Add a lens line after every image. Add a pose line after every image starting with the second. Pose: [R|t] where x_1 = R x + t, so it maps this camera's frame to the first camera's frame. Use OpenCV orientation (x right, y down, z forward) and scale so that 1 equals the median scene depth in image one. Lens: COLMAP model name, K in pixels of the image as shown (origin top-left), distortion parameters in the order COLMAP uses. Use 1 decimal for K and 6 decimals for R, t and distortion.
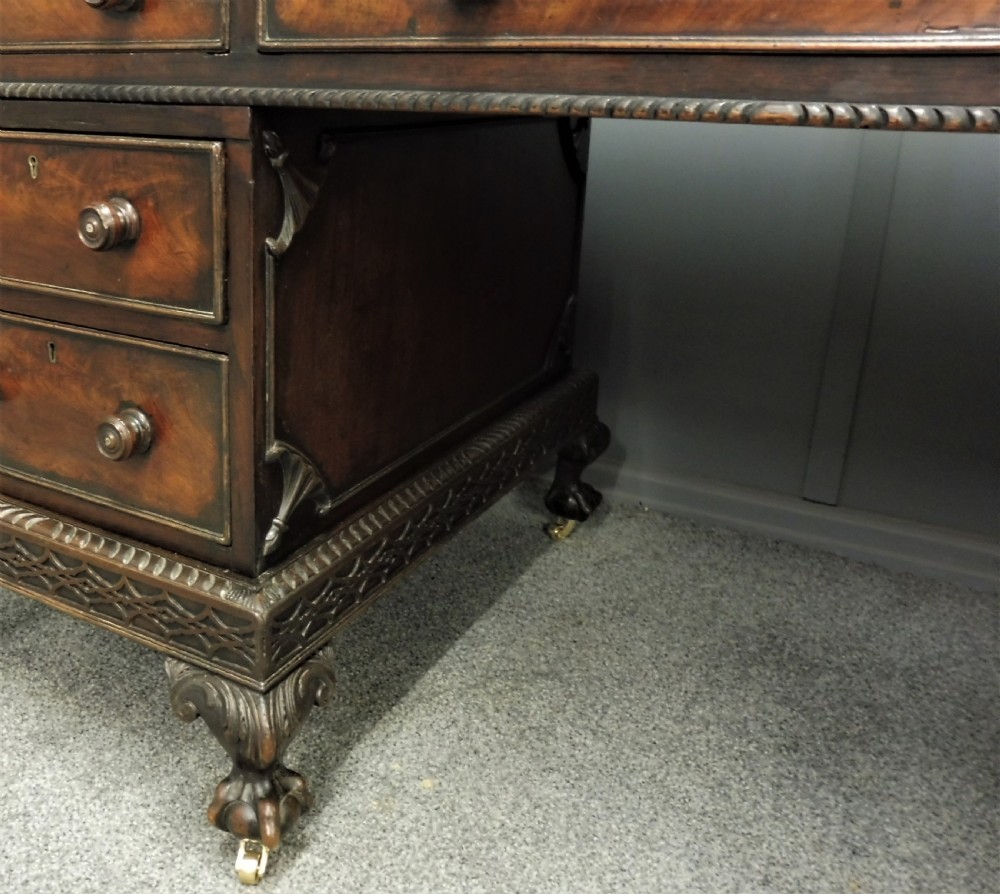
lens RADIAL K [[1030.4, 0, 313.3], [0, 1030.4, 342.3], [0, 0, 1]] dist [-0.046494, 0.000000]
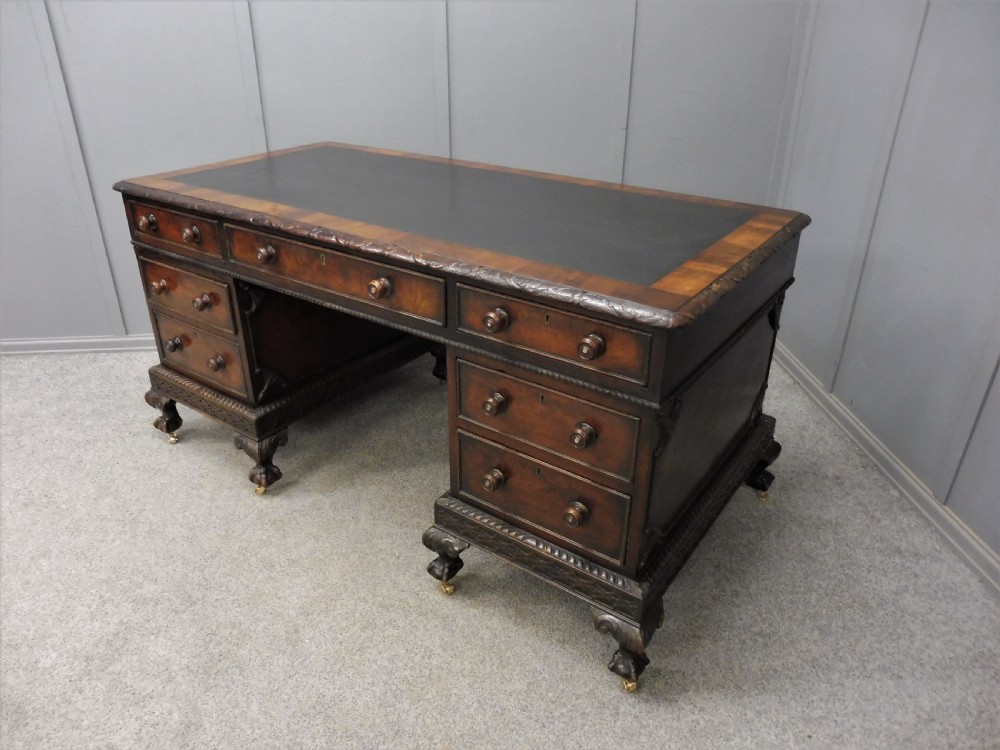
lens RADIAL K [[725.0, 0, 502.0], [0, 725.0, 380.1], [0, 0, 1]] dist [-0.055743, 0.018470]
pose [[0.999249, 0.021737, -0.032071, 0.782091], [-0.014586, 0.977938, 0.208385, -0.341142], [0.035894, -0.207761, 0.977521, -1.182065]]
